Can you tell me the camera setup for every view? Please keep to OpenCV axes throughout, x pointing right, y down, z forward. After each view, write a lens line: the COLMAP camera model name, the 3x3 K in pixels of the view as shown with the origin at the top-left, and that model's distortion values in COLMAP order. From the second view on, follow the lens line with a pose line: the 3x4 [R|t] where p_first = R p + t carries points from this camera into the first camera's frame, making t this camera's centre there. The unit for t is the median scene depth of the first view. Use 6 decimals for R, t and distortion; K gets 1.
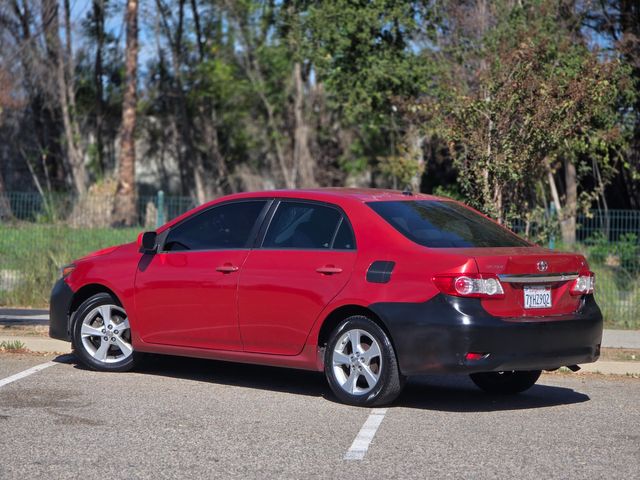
lens RADIAL K [[2121.6, 0, 318.7], [0, 2121.6, 240.0], [0, 0, 1]] dist [0.198205, 1.650846]
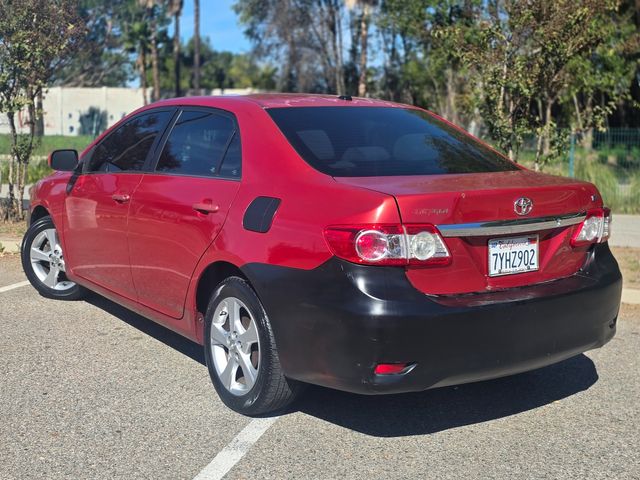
lens RADIAL K [[810.7, 0, 305.0], [0, 810.7, 225.0], [0, 0, 1]] dist [0.181697, -0.590717]
pose [[0.977011, 0.016439, -0.212556, 0.092777], [0.003777, 0.995532, 0.094353, -0.004780], [0.213157, -0.092987, 0.972583, 0.745545]]
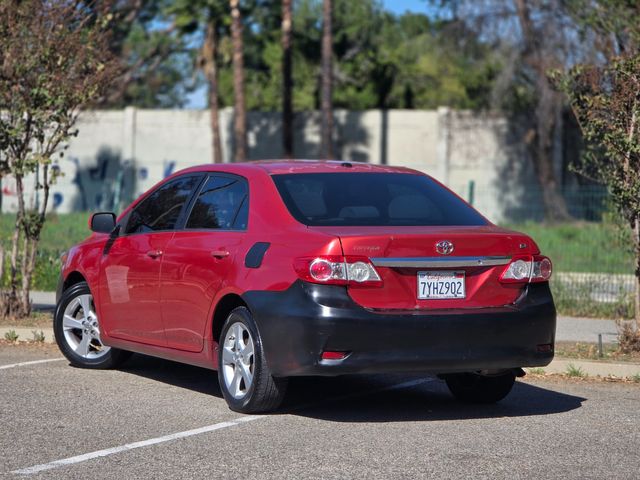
lens RADIAL K [[2121.6, 0, 318.7], [0, 2121.6, 240.0], [0, 0, 1]] dist [0.198205, 1.650846]
pose [[0.935007, -0.002857, -0.354618, 0.346839], [0.001691, 0.999992, -0.003598, 0.011874], [0.354626, 0.002764, 0.935004, 0.207135]]
